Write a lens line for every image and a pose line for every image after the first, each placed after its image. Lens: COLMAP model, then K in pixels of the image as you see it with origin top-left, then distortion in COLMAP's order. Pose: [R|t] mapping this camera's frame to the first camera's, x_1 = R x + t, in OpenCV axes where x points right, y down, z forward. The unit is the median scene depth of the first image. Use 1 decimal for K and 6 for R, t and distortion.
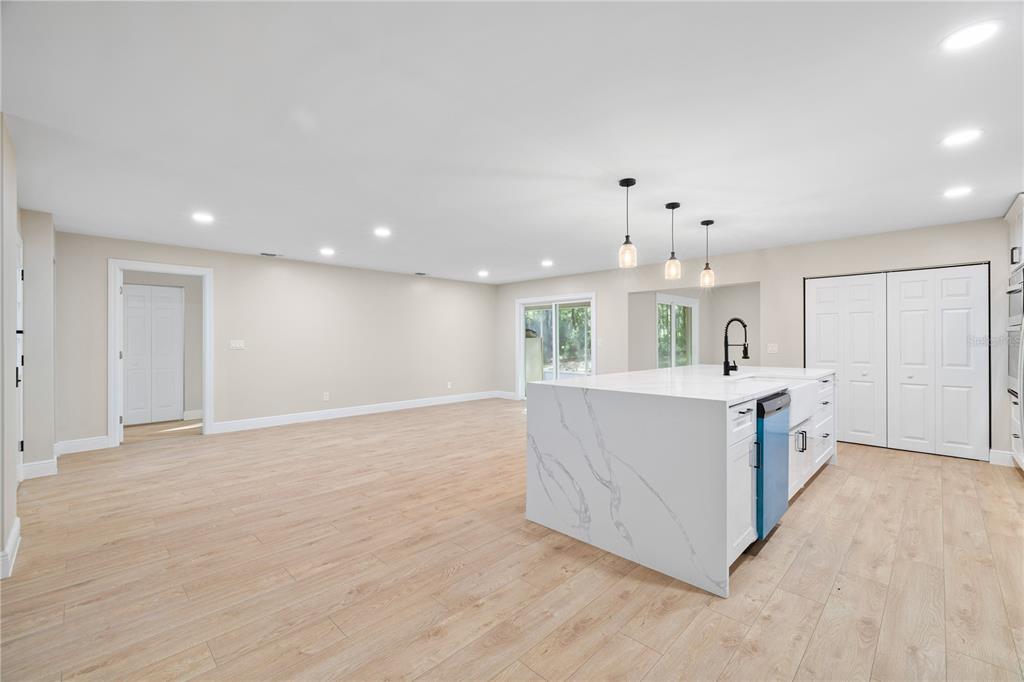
lens RADIAL K [[432.3, 0, 517.5], [0, 432.3, 339.9], [0, 0, 1]] dist [-0.000111, 0.000525]
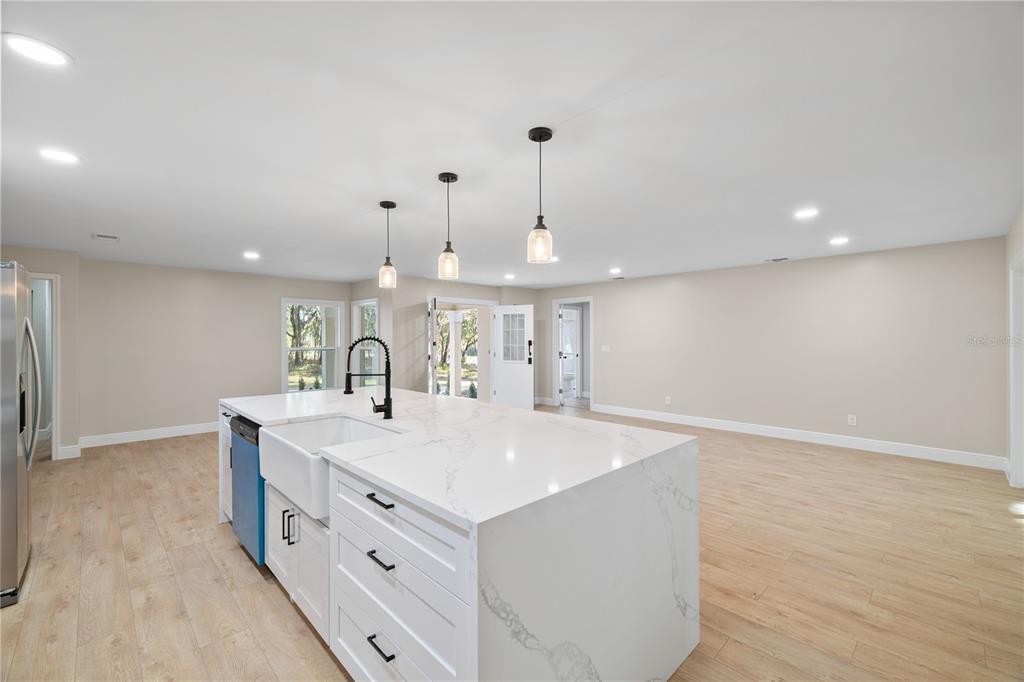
lens RADIAL K [[432.3, 0, 517.5], [0, 432.3, 339.9], [0, 0, 1]] dist [-0.000111, 0.000525]
pose [[-0.022486, 0.009709, -0.999700, 1.649584], [0.003521, 0.999947, 0.009632, -0.075160], [0.999741, -0.003303, -0.022519, 1.719228]]
